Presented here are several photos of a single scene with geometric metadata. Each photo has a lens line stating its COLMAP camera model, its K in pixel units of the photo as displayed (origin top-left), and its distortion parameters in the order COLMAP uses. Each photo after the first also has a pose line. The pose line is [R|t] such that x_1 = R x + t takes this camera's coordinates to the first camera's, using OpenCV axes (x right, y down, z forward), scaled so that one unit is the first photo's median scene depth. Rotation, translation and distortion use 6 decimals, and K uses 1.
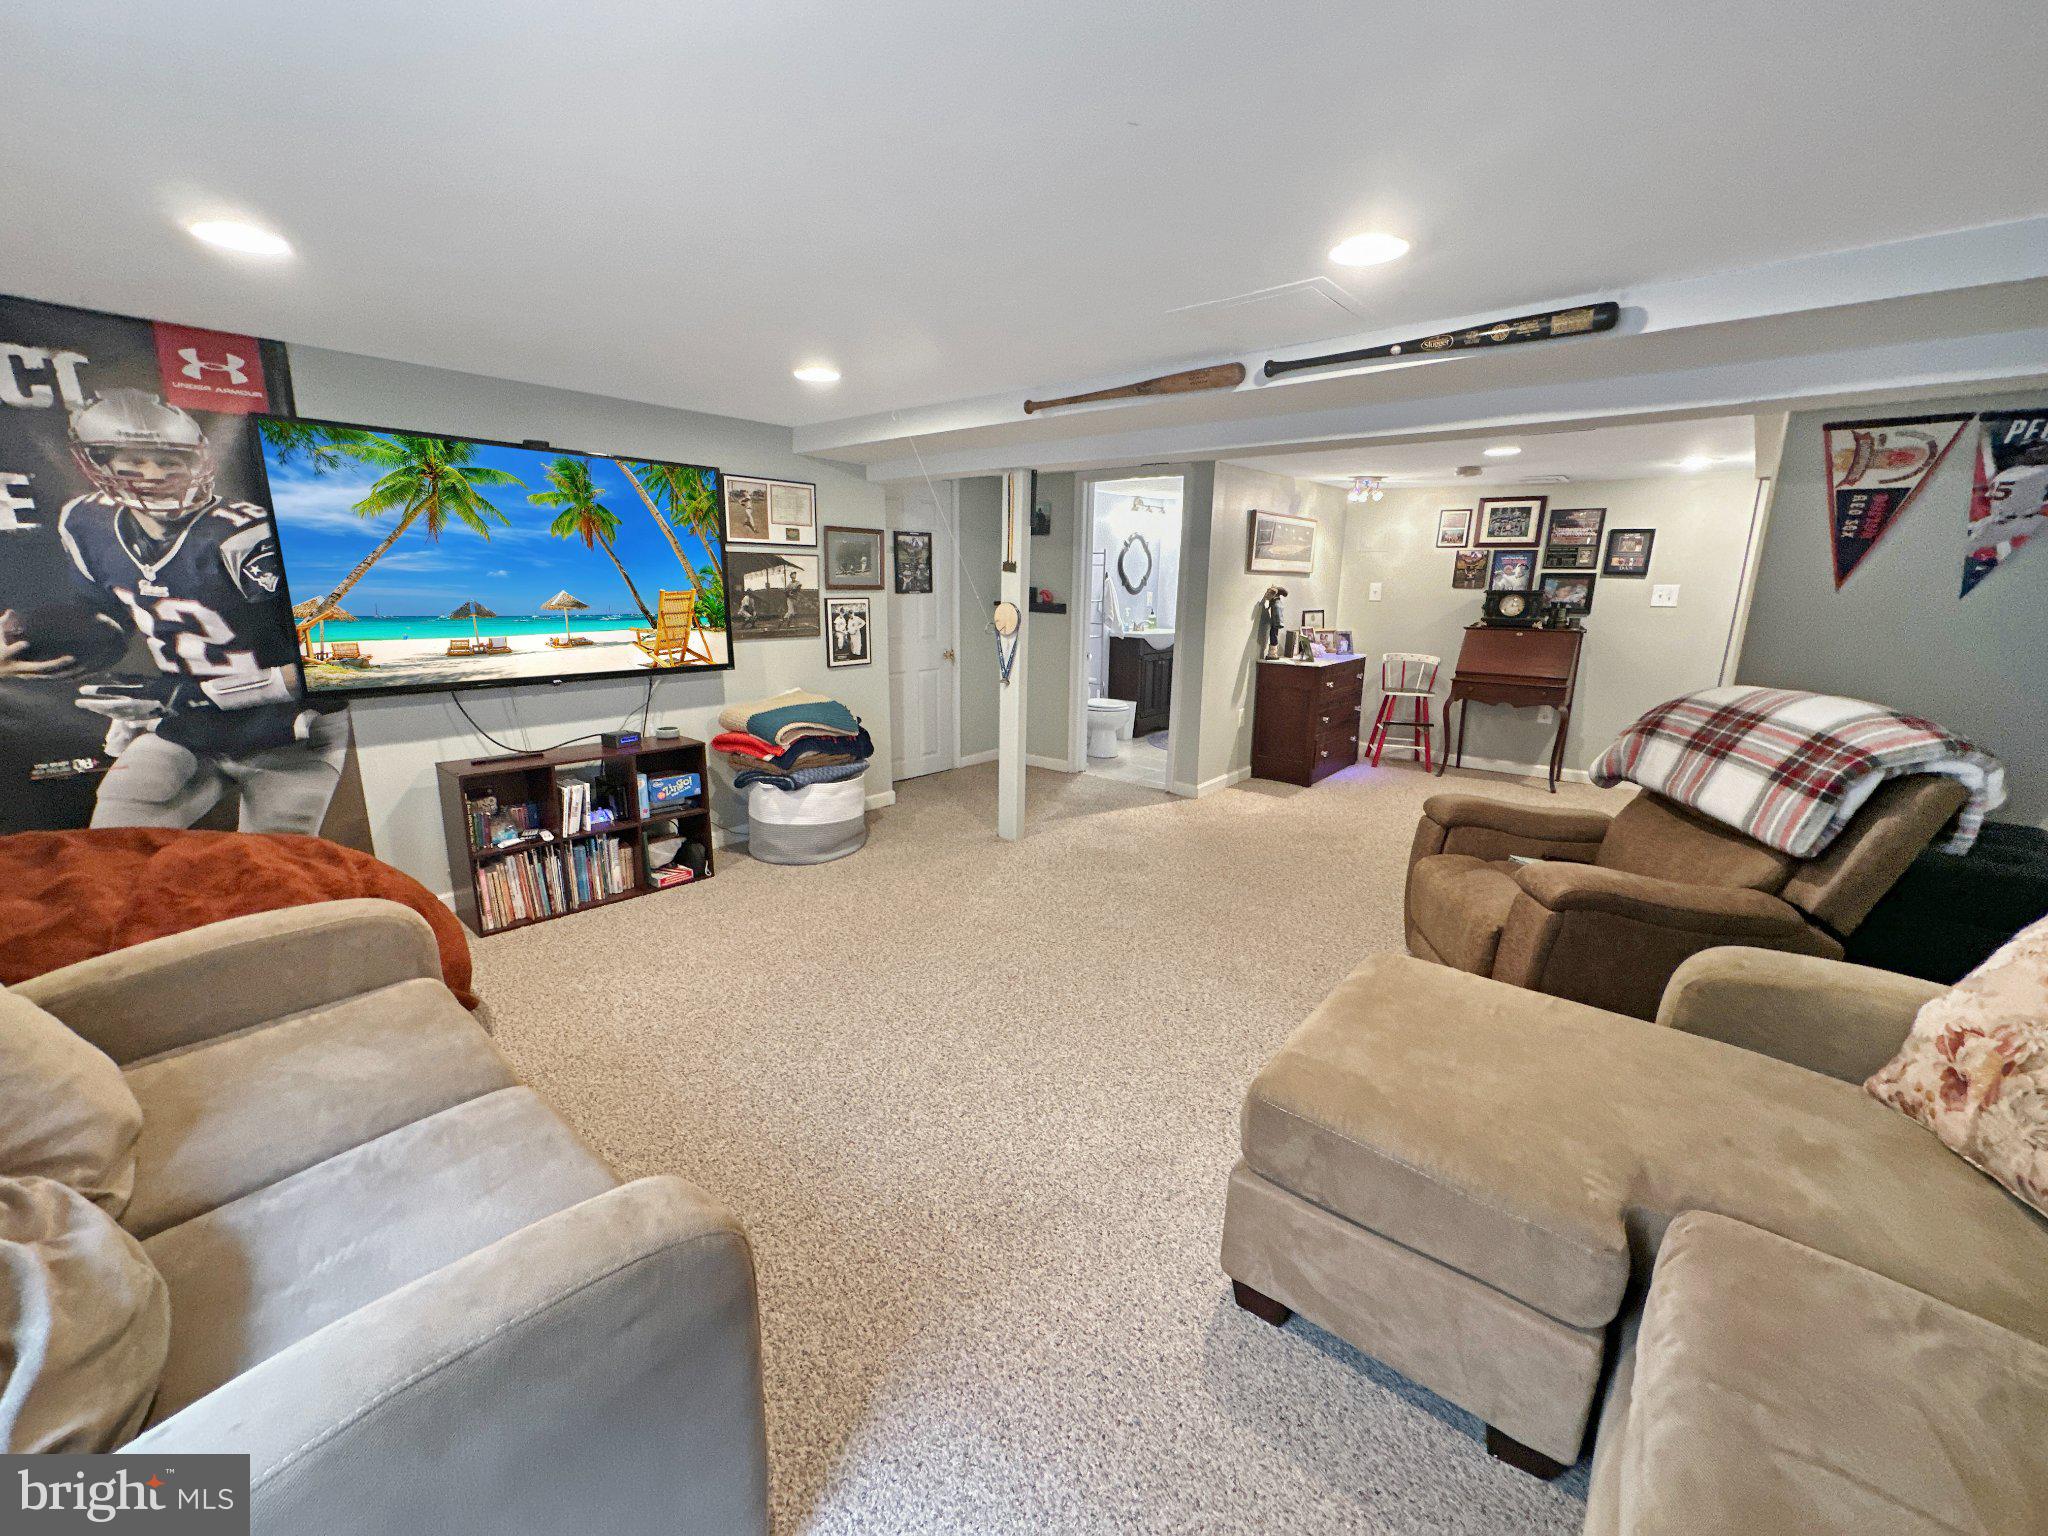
lens RADIAL K [[819.1, 0, 1028.5], [0, 819.1, 773.2], [0, 0, 1]] dist [-0.001600, 0.000150]
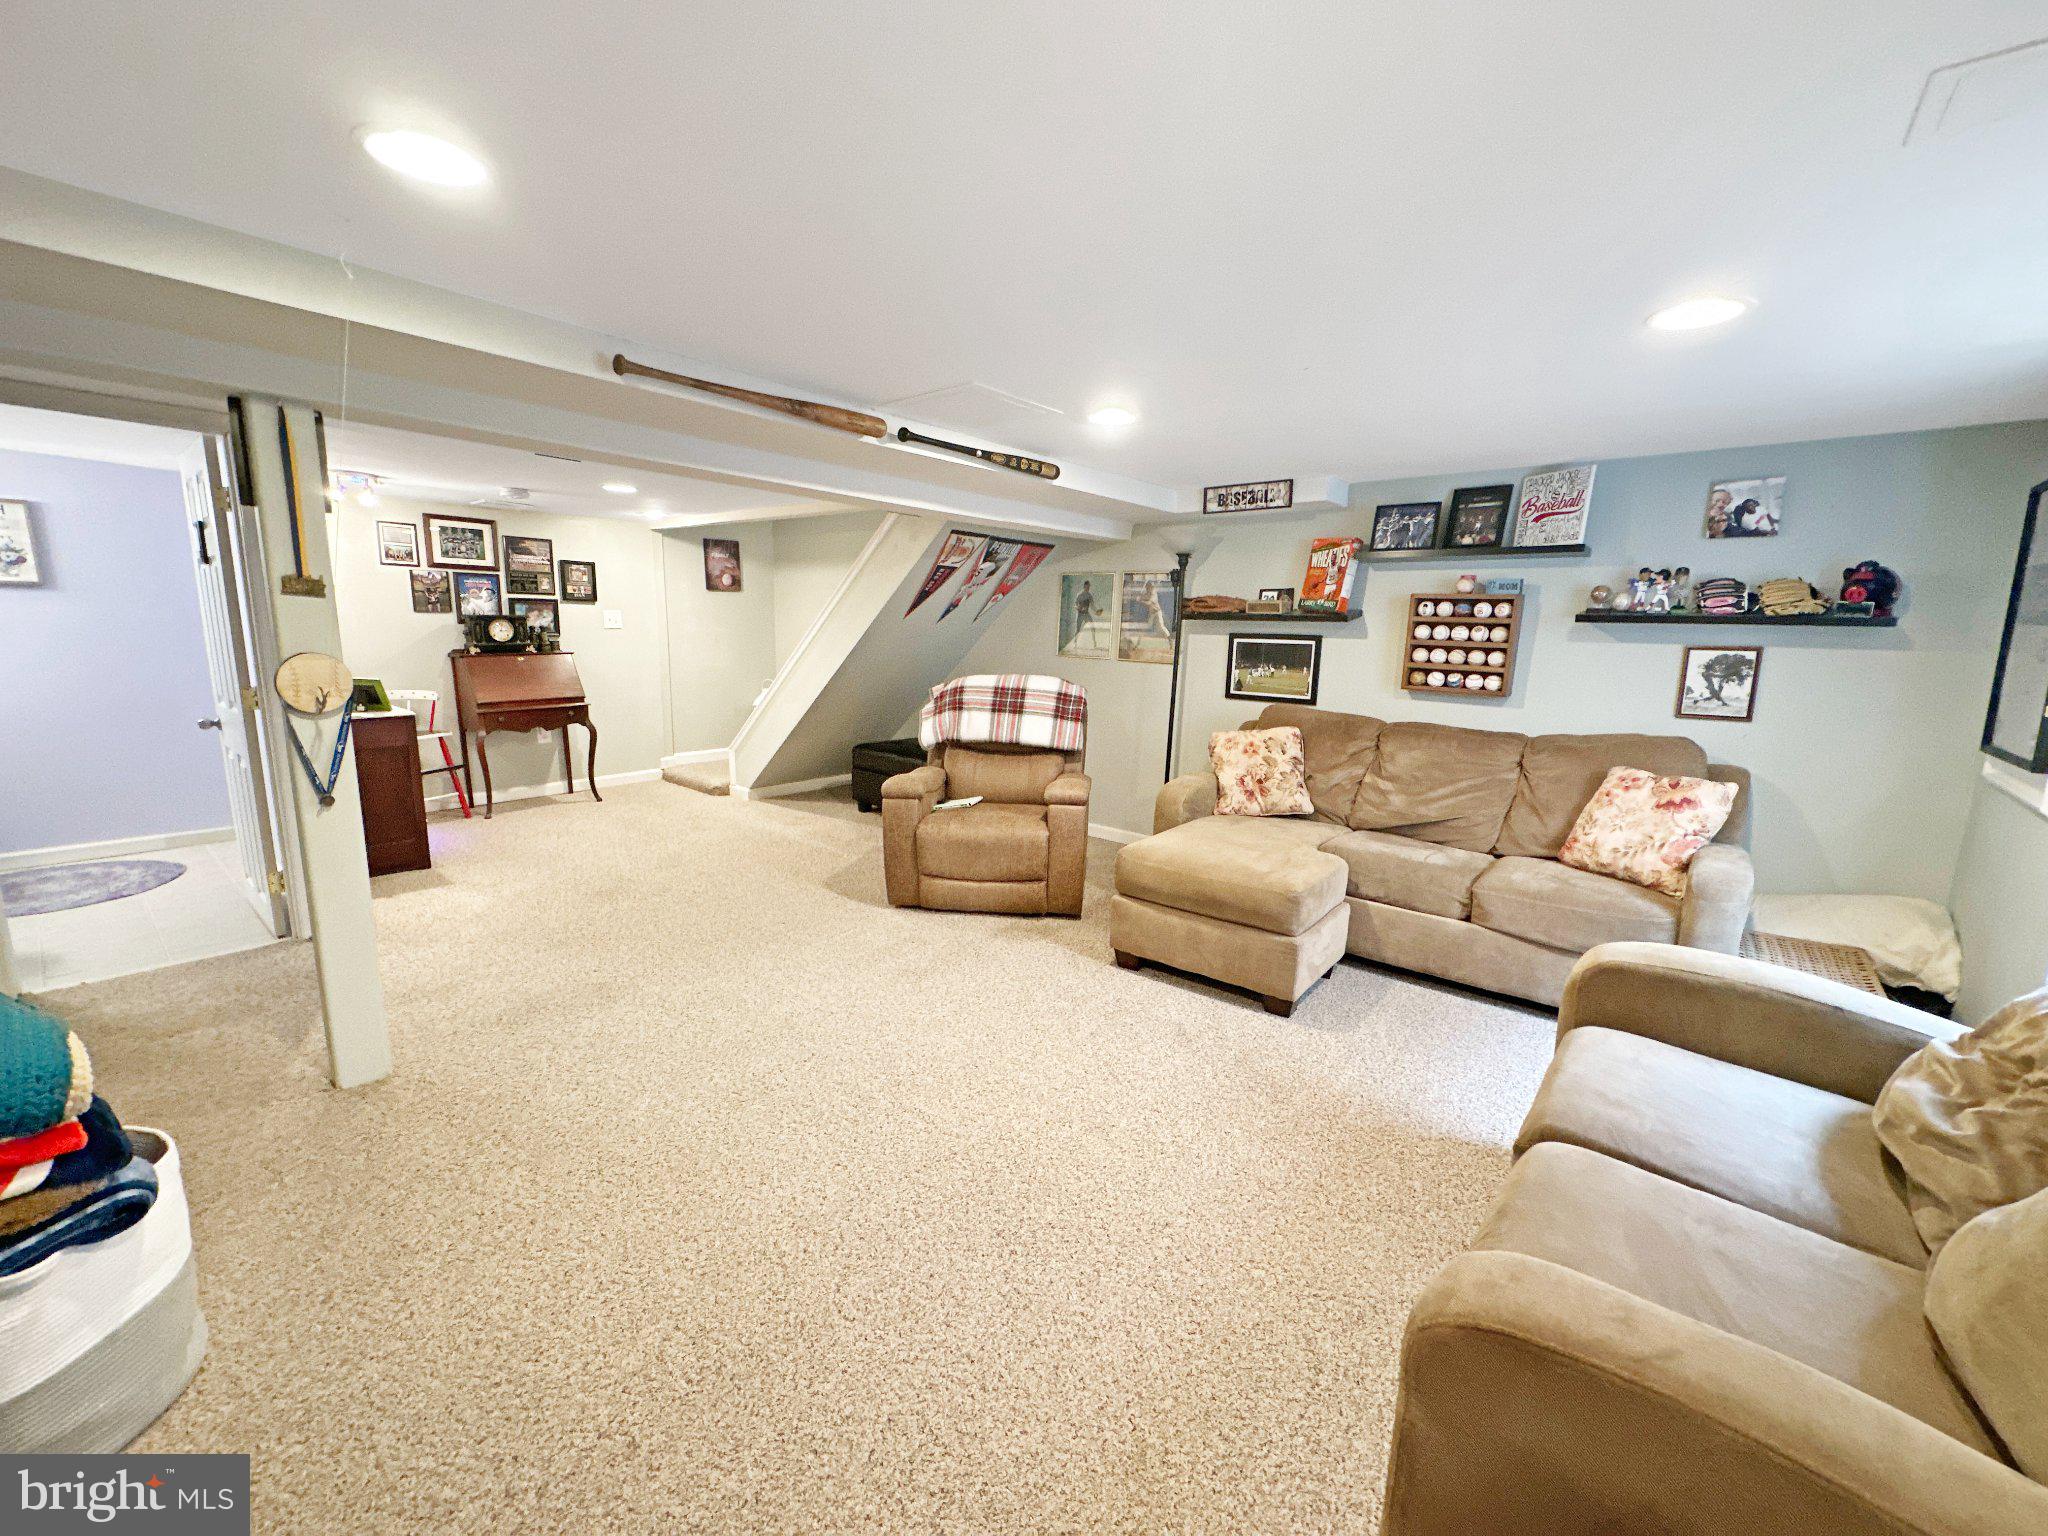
lens RADIAL K [[819.1, 0, 1023.4], [0, 819.1, 771.3], [0, 0, 1]] dist [-0.001600, 0.000150]
pose [[-0.005536, -0.193888, 0.981008, -0.407384], [0.209800, 0.958964, 0.190715, -0.101045], [-0.977729, 0.206871, 0.035369, 0.397783]]
